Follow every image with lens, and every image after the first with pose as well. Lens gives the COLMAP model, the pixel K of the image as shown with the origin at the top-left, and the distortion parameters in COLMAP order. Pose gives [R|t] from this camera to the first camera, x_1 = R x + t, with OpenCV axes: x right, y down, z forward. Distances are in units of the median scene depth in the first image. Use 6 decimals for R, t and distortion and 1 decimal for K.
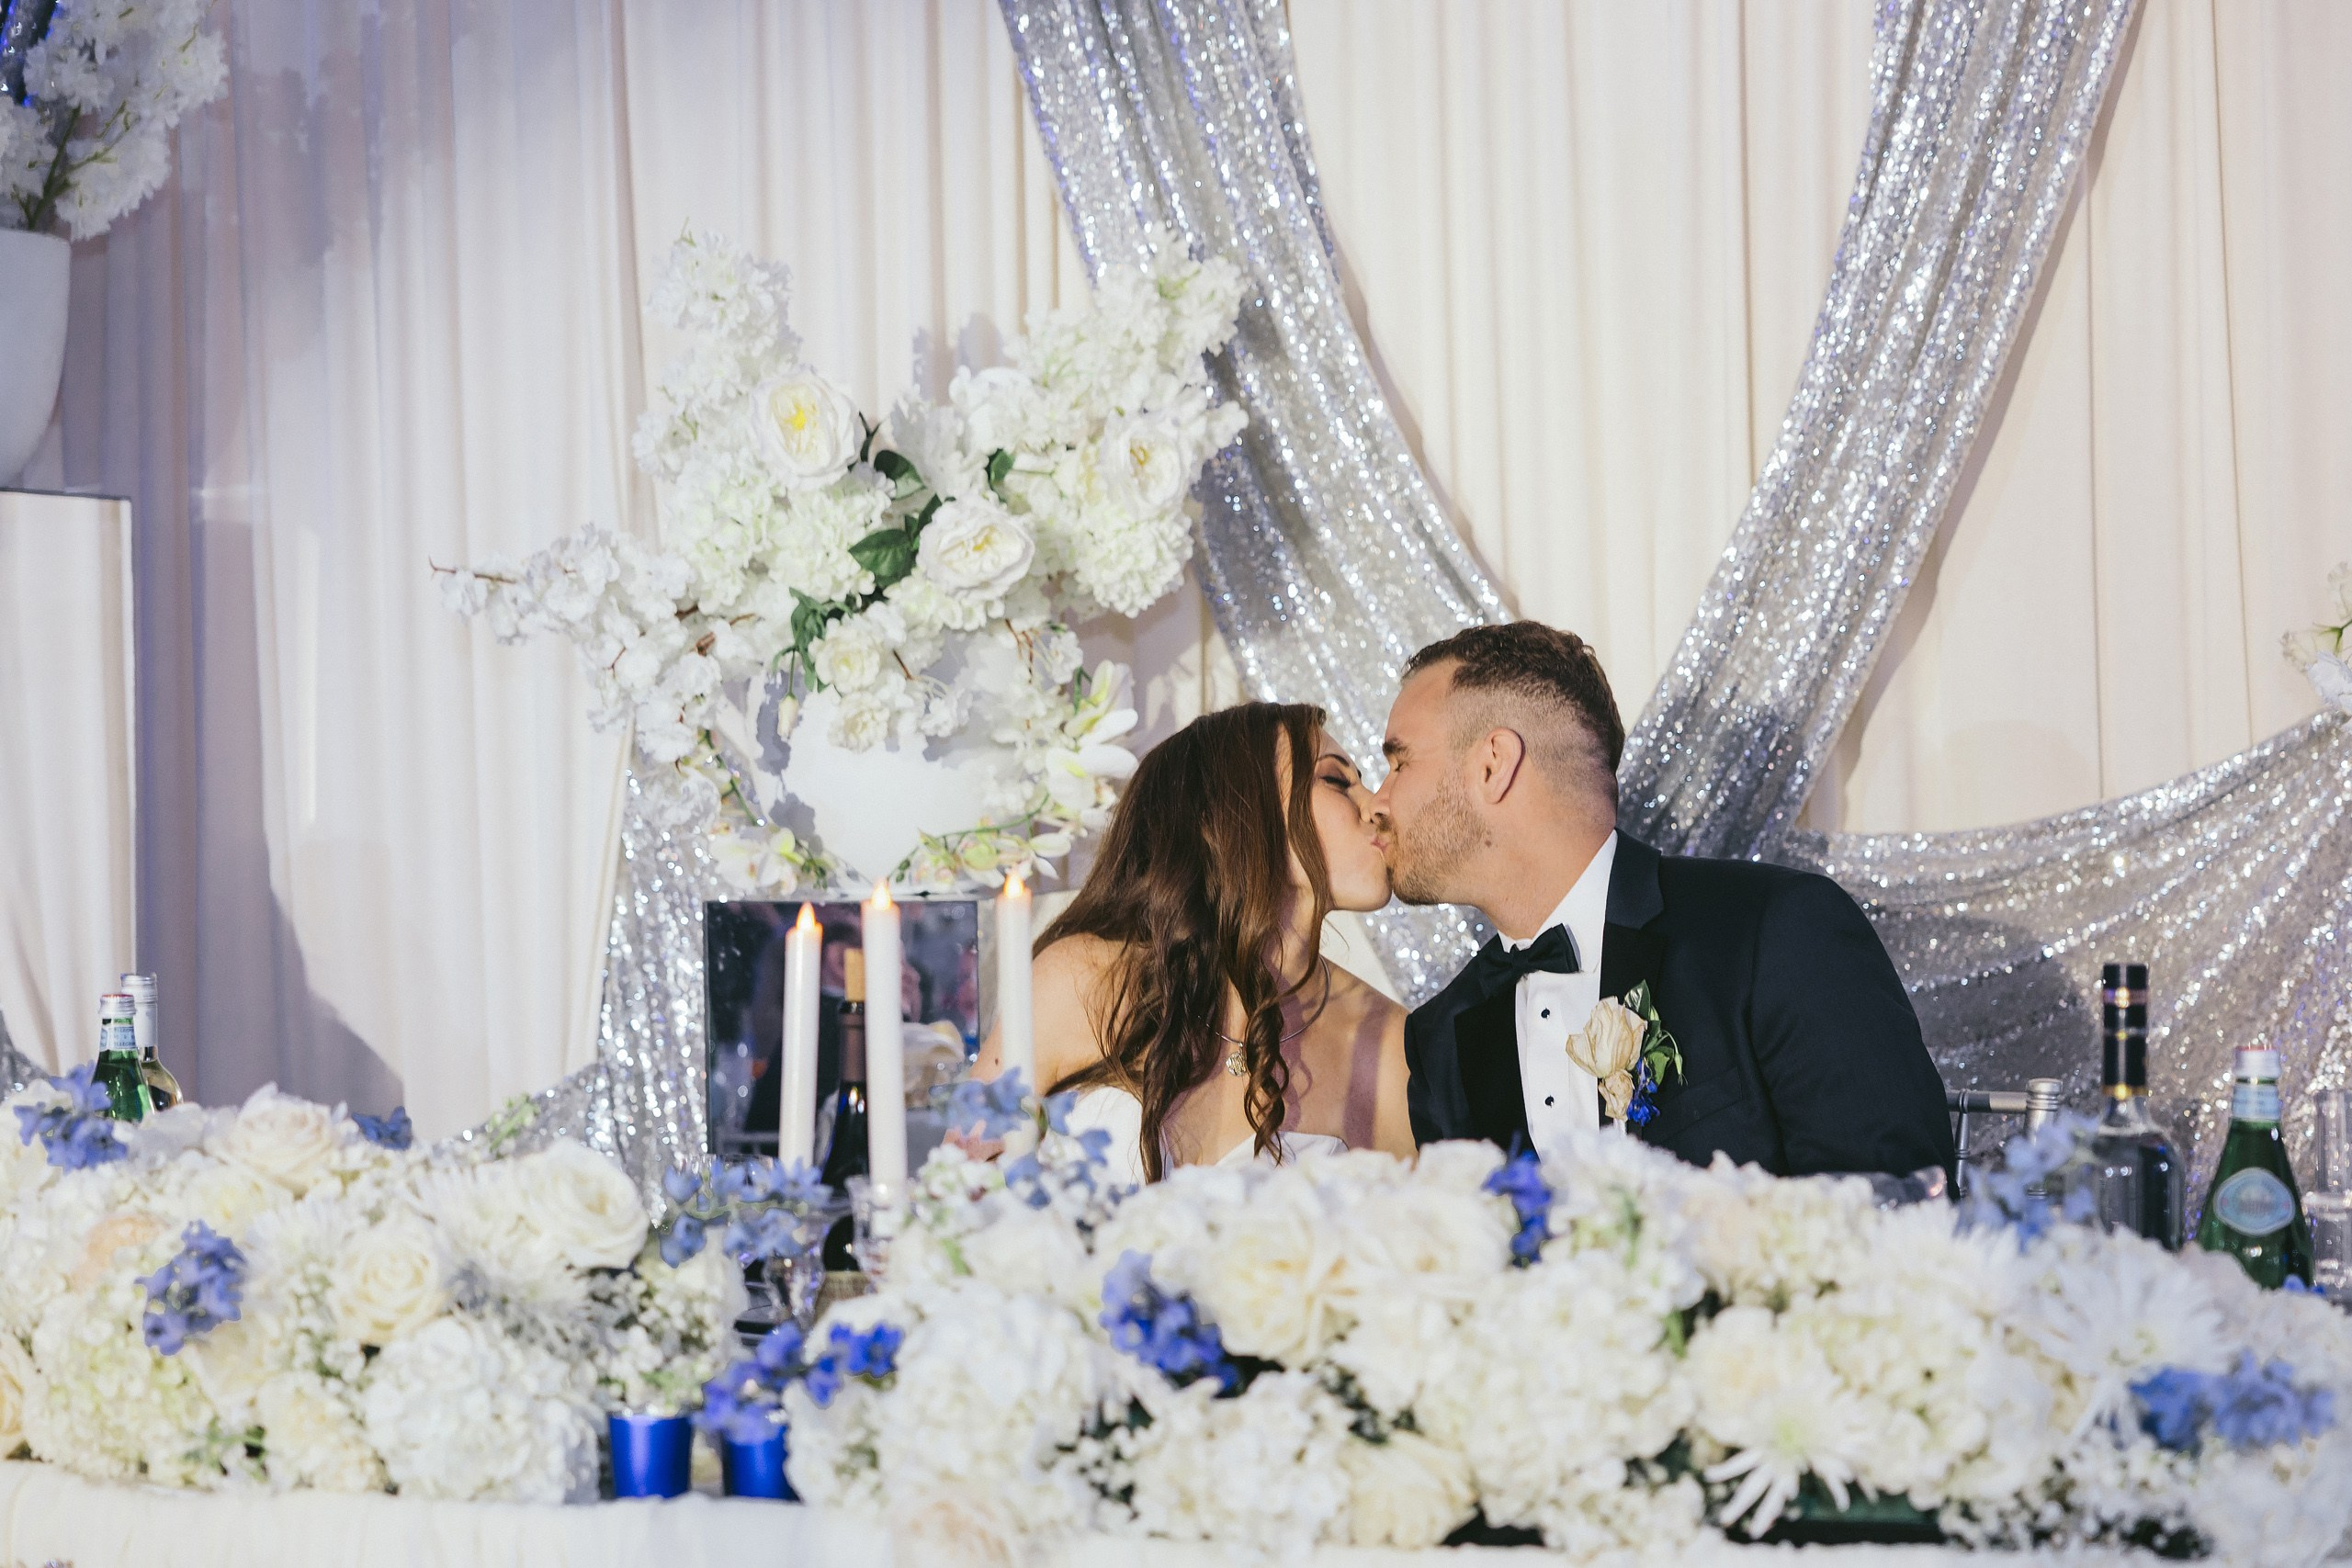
lens RADIAL K [[4268.8, 0, 1176.0], [0, 4268.8, 784.0], [0, 0, 1]] dist [-0.010580, 0.117778]
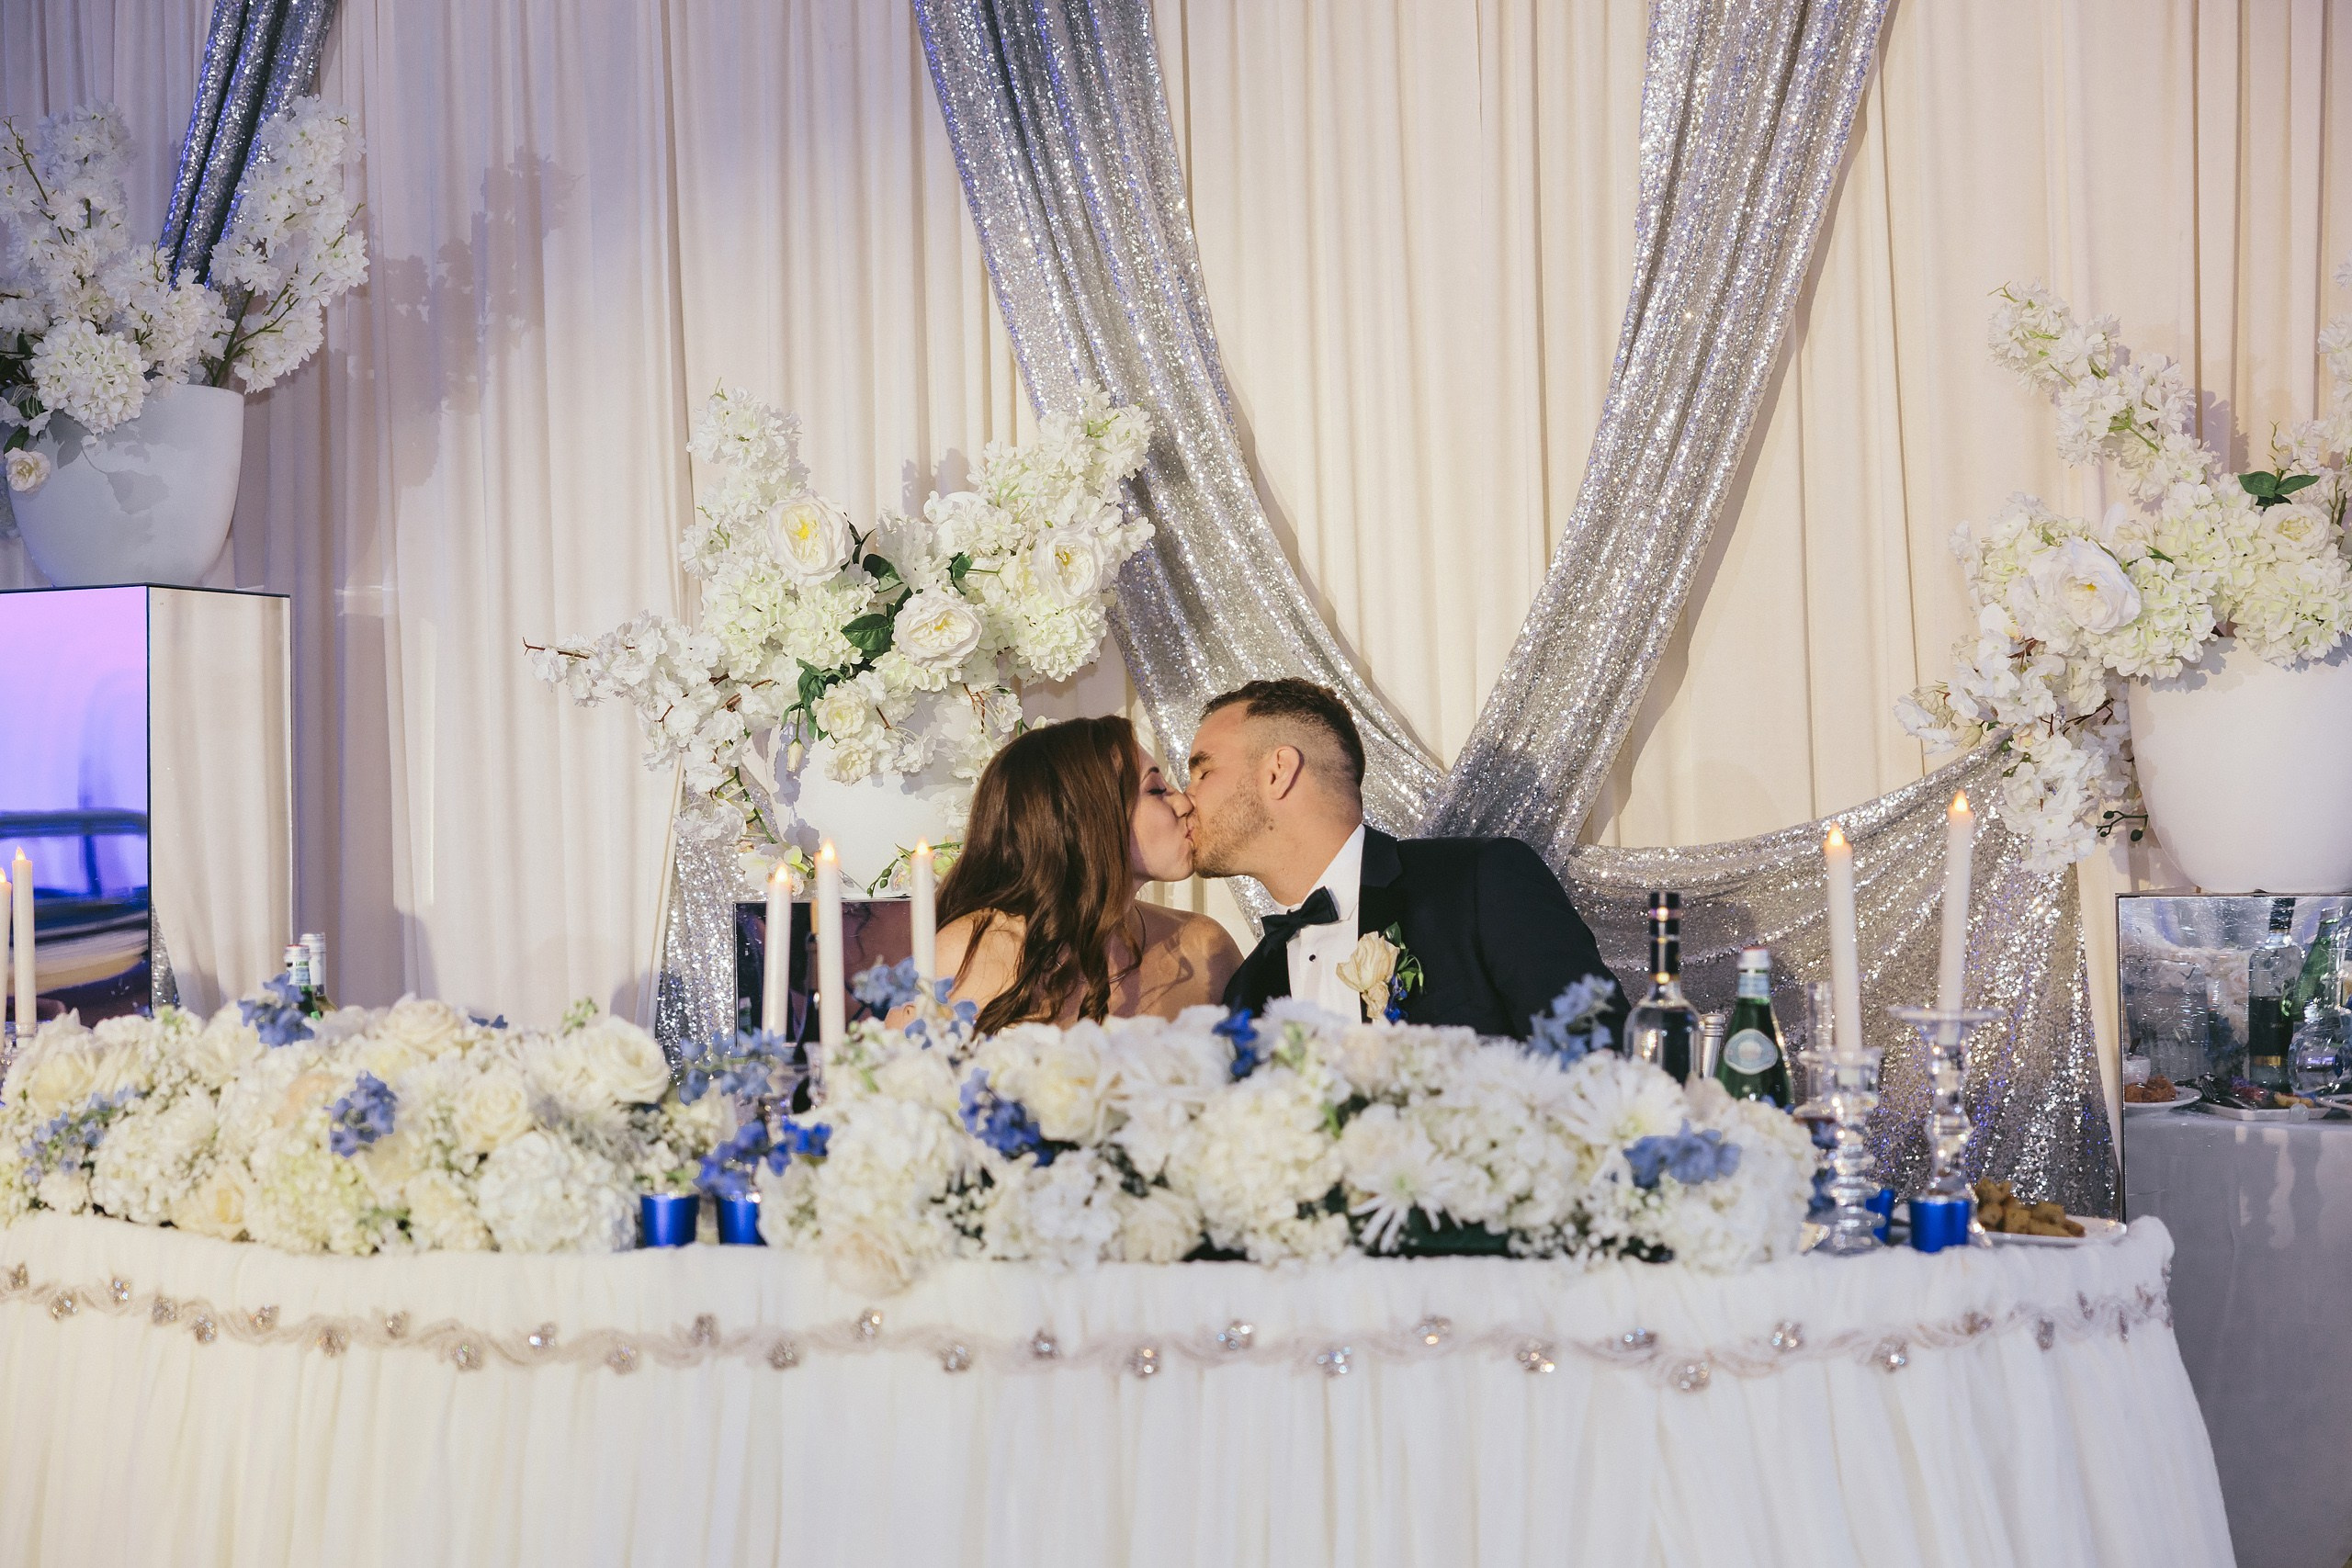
lens RADIAL K [[4148.4, 0, 1190.9], [0, 4148.4, 783.0], [0, 0, 1]] dist [-0.000957, -0.045652]
pose [[0.999897, -0.002582, -0.014109, 0.071950], [0.002212, 0.999655, -0.026158, 0.038153], [0.014171, 0.026124, 0.999558, -0.404469]]
